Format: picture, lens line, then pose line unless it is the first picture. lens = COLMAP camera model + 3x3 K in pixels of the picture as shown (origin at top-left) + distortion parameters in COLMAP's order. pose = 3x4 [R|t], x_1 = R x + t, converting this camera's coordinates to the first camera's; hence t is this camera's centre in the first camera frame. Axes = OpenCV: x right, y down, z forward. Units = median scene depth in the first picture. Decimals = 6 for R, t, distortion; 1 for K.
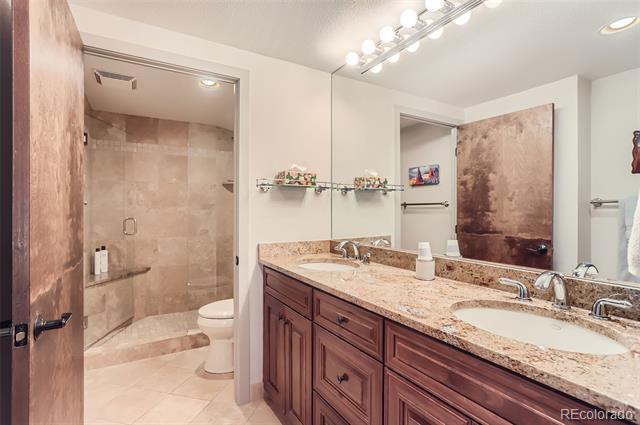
lens RADIAL K [[310.4, 0, 317.6], [0, 310.4, 208.4], [0, 0, 1]] dist [-0.027656, 0.016602]
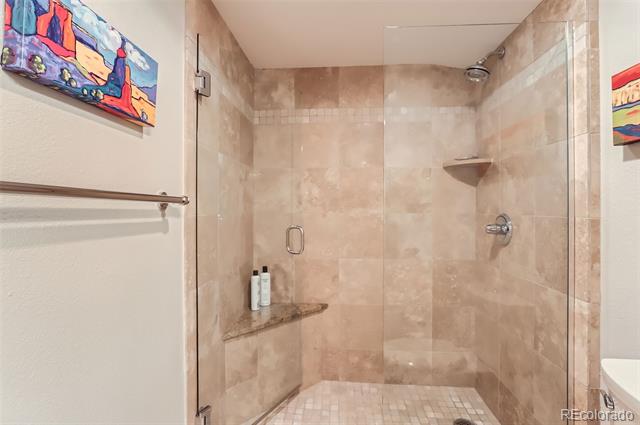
lens RADIAL K [[310.4, 0, 317.7], [0, 310.4, 207.6], [0, 0, 1]] dist [-0.027656, 0.016602]
pose [[0.817713, 0.000696, -0.575626, -0.198695], [-0.000909, 1.000000, -0.000082, -0.005545], [0.575625, 0.000590, 0.817713, 0.479273]]
